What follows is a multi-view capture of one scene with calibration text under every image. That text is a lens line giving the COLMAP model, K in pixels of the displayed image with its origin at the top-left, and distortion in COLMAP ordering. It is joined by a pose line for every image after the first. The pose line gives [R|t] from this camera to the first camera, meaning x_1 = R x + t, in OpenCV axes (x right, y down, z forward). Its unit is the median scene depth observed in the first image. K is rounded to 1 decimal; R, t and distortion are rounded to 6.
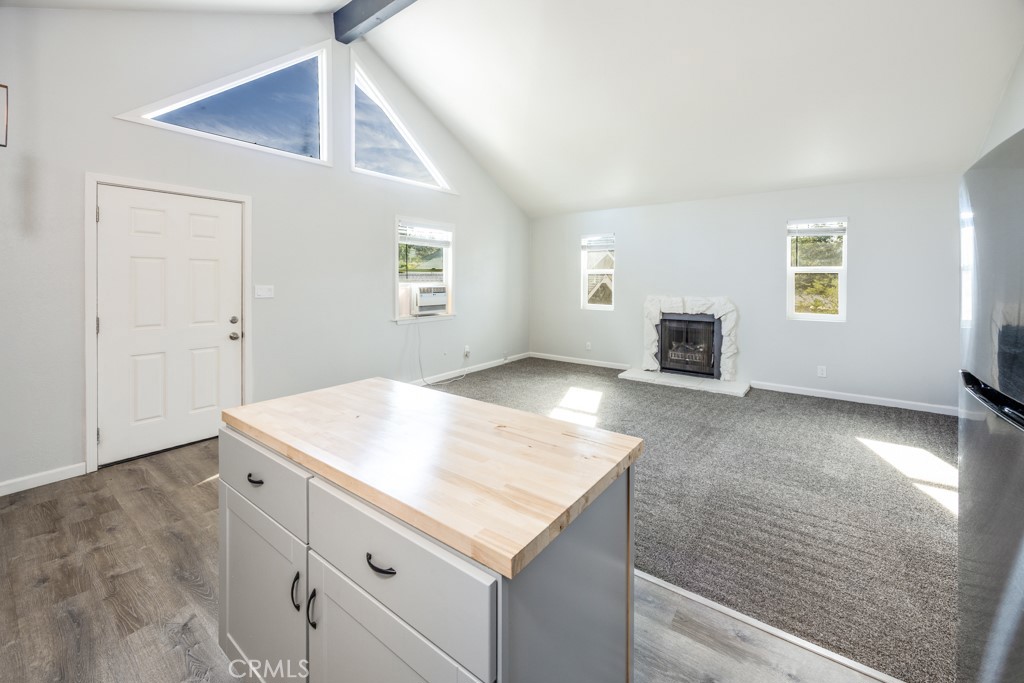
lens RADIAL K [[414.5, 0, 513.1], [0, 414.5, 280.6], [0, 0, 1]] dist [-0.000043, -0.000033]
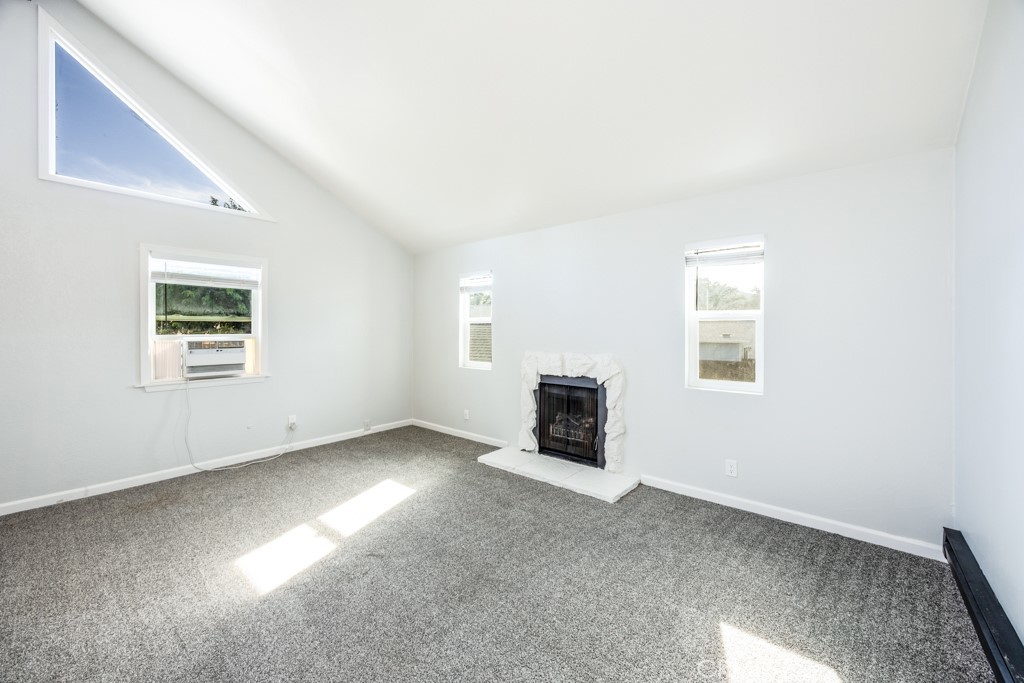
lens RADIAL K [[398.4, 0, 515.6], [0, 398.4, 328.9], [0, 0, 1]] dist [0.000352, 0.000096]
pose [[0.998154, -0.002768, -0.060664, 0.373278], [0.002458, 0.999984, -0.005185, -0.000753], [0.060678, 0.005027, 0.998145, 0.290585]]
